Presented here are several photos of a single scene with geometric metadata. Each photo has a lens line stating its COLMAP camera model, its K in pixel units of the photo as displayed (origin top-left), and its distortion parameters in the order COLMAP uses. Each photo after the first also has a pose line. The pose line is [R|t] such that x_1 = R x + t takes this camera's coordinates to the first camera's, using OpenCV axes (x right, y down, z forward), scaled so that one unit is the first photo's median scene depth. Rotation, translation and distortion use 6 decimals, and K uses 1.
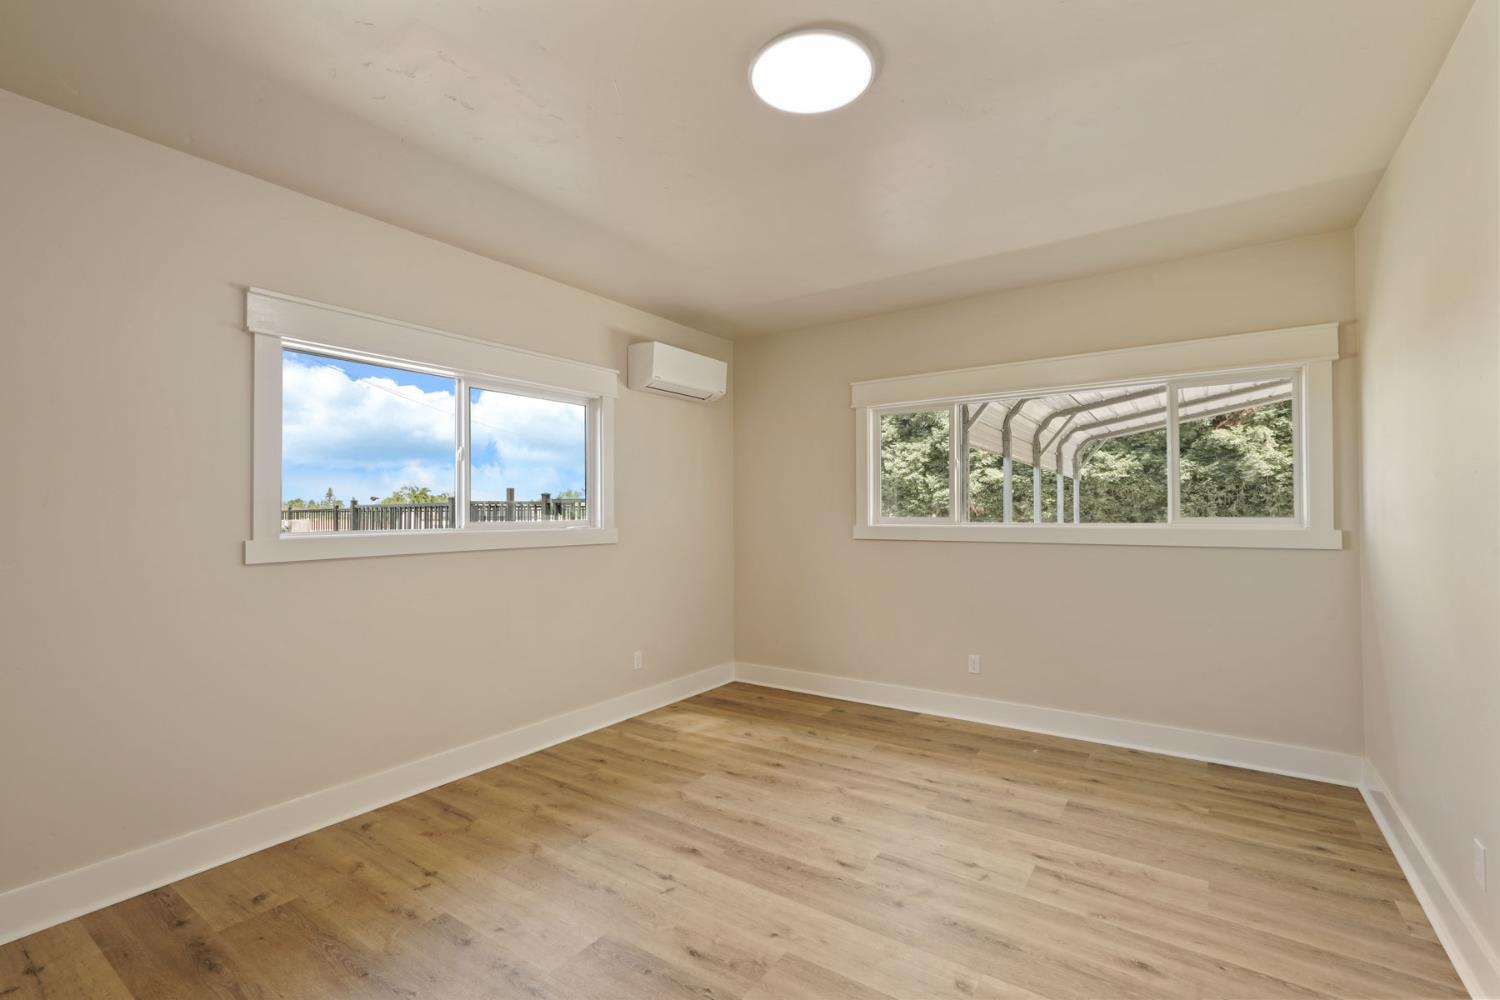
lens RADIAL K [[668.8, 0, 736.4], [0, 668.8, 502.3], [0, 0, 1]] dist [-0.001408, 0.002498]
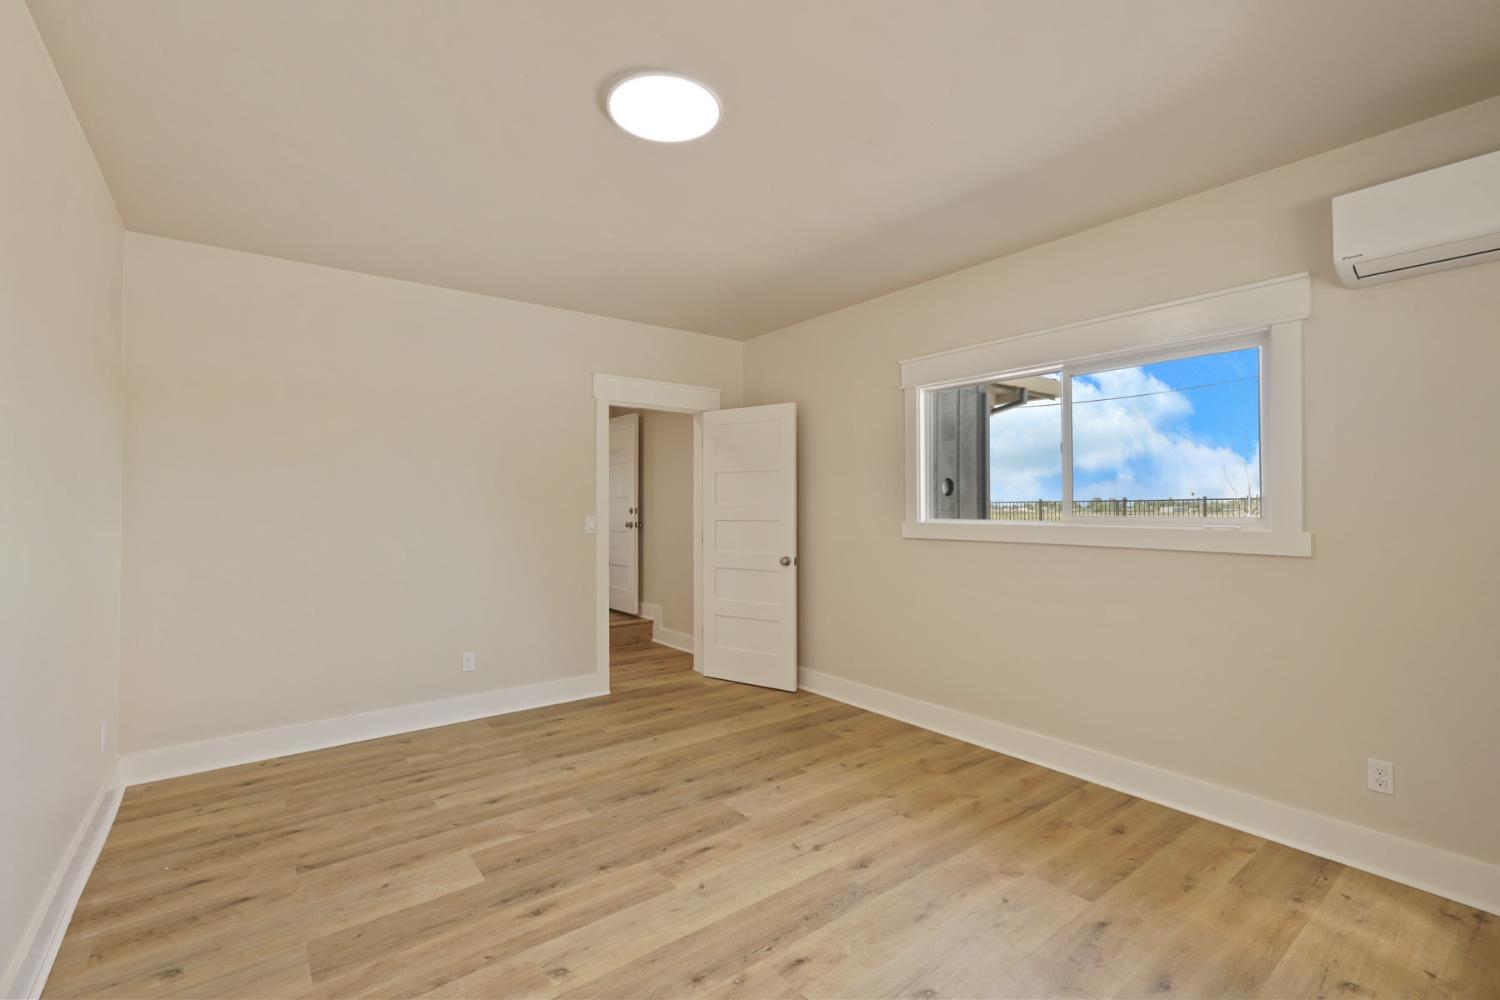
lens RADIAL K [[668.8, 0, 738.3], [0, 668.8, 502.4], [0, 0, 1]] dist [-0.001408, 0.002498]
pose [[-0.304834, -0.001315, -0.952404, 0.737511], [0.015814, 0.999854, -0.006442, 0.020636], [0.952274, -0.017025, -0.304769, 0.959086]]
